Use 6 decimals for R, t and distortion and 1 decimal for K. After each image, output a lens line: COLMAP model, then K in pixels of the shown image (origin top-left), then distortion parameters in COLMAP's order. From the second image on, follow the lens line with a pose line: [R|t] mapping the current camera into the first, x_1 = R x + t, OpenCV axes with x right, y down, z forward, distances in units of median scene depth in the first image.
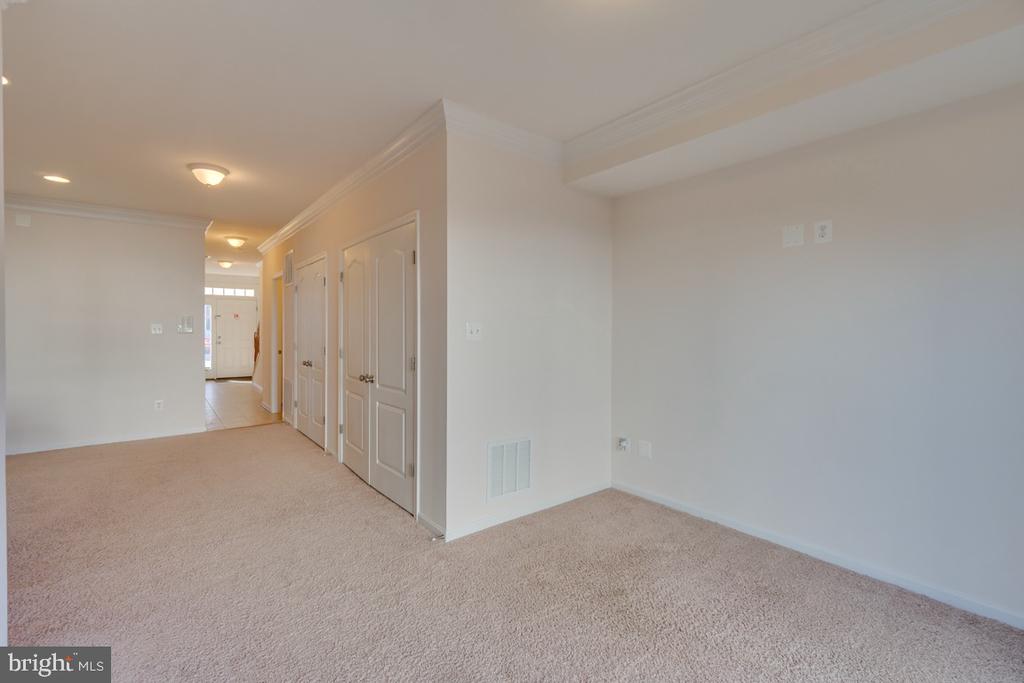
lens RADIAL K [[444.0, 0, 511.4], [0, 444.0, 338.3], [0, 0, 1]] dist [0.000605, 0.000054]
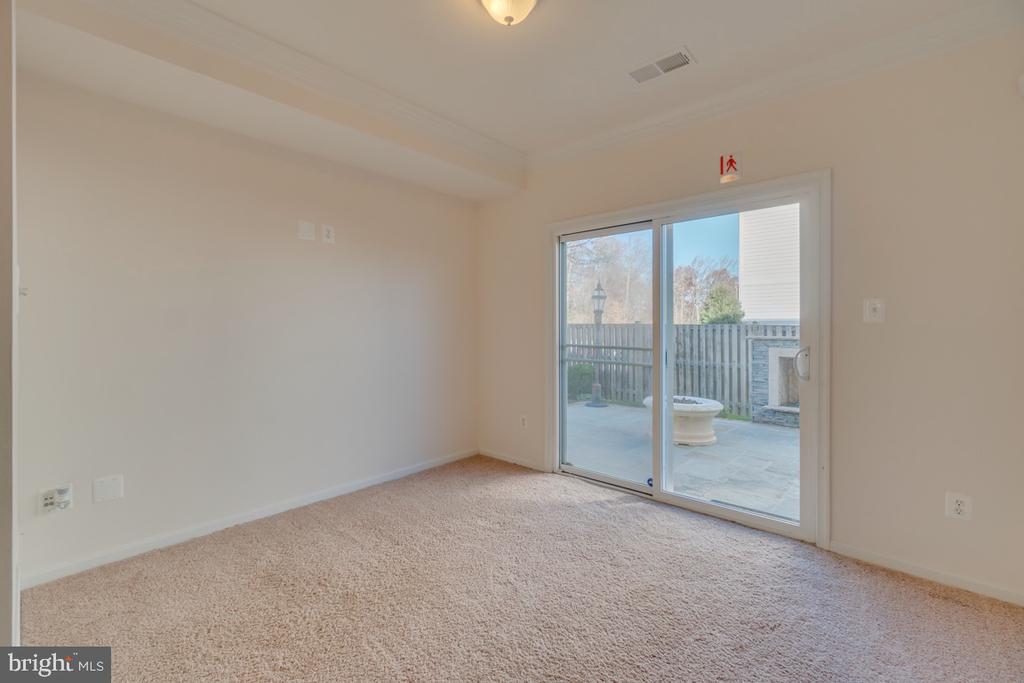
lens RADIAL K [[444.0, 0, 511.4], [0, 444.0, 332.5], [0, 0, 1]] dist [0.000605, 0.000054]
pose [[-0.162026, -0.023402, 0.986509, -0.601443], [0.012004, 0.999598, 0.025684, 0.008849], [-0.986714, 0.016004, -0.161680, 0.695201]]
